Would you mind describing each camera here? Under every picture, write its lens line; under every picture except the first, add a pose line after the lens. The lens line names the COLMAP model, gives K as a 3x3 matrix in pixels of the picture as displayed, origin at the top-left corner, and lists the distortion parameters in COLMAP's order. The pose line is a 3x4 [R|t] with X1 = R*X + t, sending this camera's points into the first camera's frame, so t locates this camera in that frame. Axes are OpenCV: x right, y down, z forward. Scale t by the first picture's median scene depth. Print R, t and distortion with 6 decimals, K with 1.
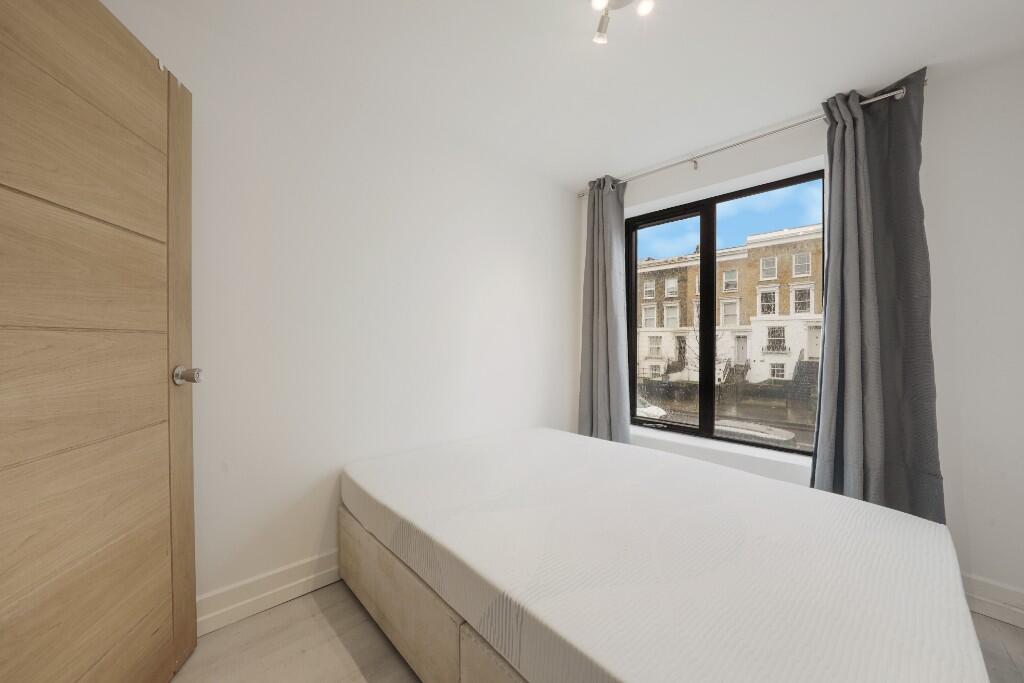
lens RADIAL K [[381.8, 0, 512.0], [0, 381.8, 341.5], [0, 0, 1]] dist [-0.012139, -0.000183]
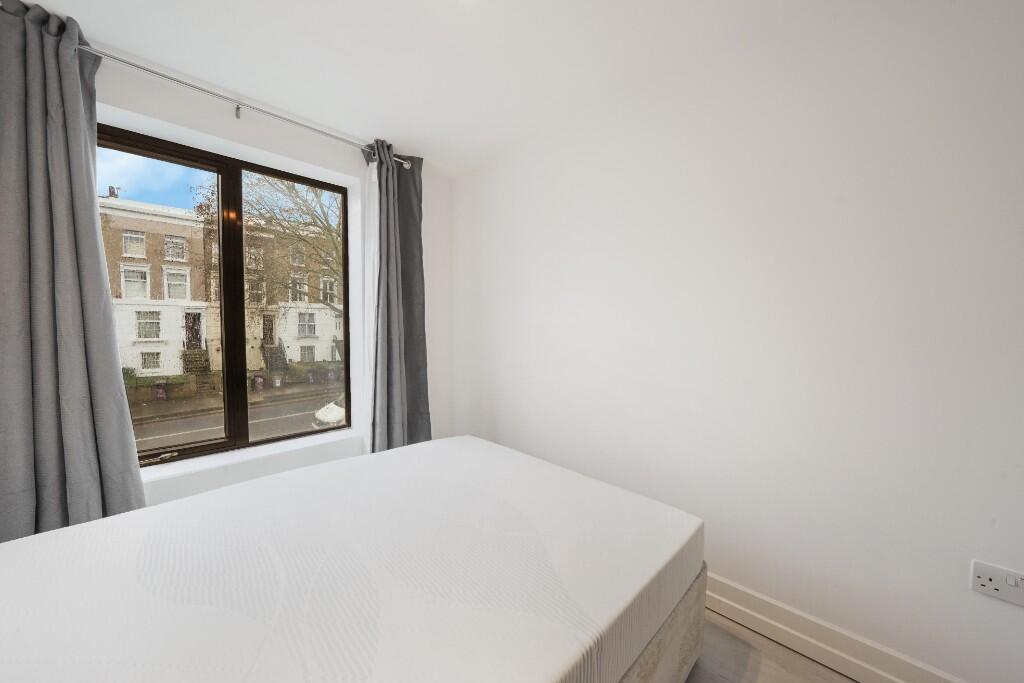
lens RADIAL K [[354.7, 0, 512.0], [0, 354.7, 341.5], [0, 0, 1]] dist [-0.013080, 0.000290]
pose [[-0.024262, -0.038246, 0.998974, -0.263827], [-0.000469, 0.999268, 0.038246, -0.009667], [-0.999706, 0.000460, -0.024262, 0.407623]]
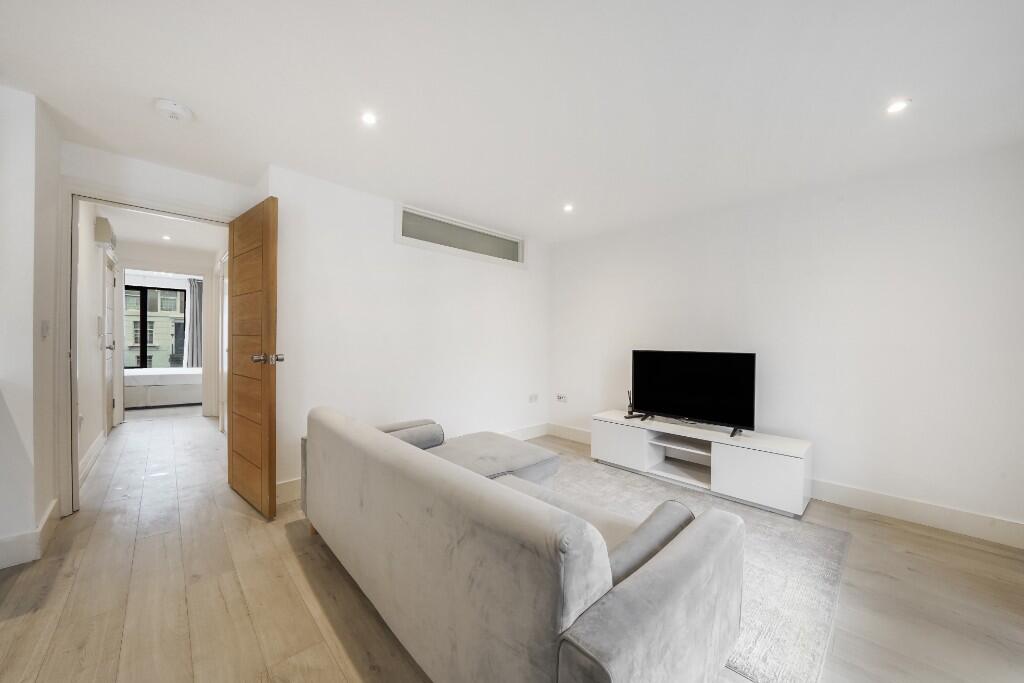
lens RADIAL K [[363.1, 0, 508.4], [0, 363.1, 343.3], [0, 0, 1]] dist [-0.013530, 0.000379]
pose [[-0.006219, -0.009379, 0.999937, -2.265524], [-0.012231, 0.999882, 0.009302, -0.000553], [-0.999906, -0.012173, -0.006333, -1.804421]]
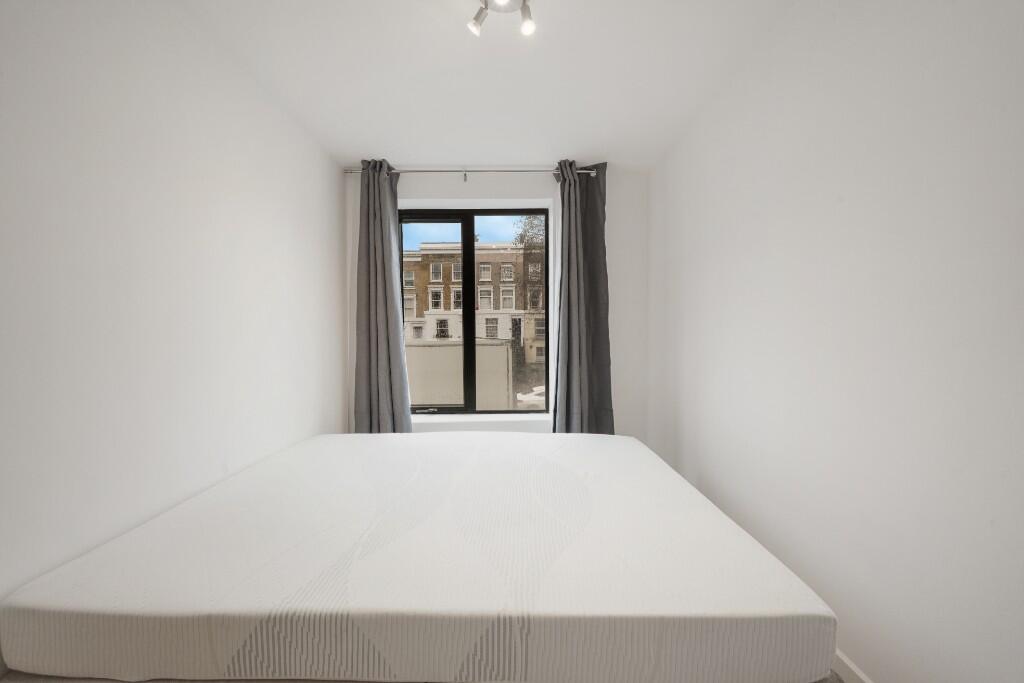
lens RADIAL K [[360.0, 0, 512.0], [0, 360.0, 341.5], [0, 0, 1]] dist [0.000996, 0.000100]
pose [[0.672769, -0.032161, 0.739153, -0.222092], [0.012755, 0.999410, 0.031876, -0.003607], [-0.739742, -0.012017, 0.672783, 0.148050]]
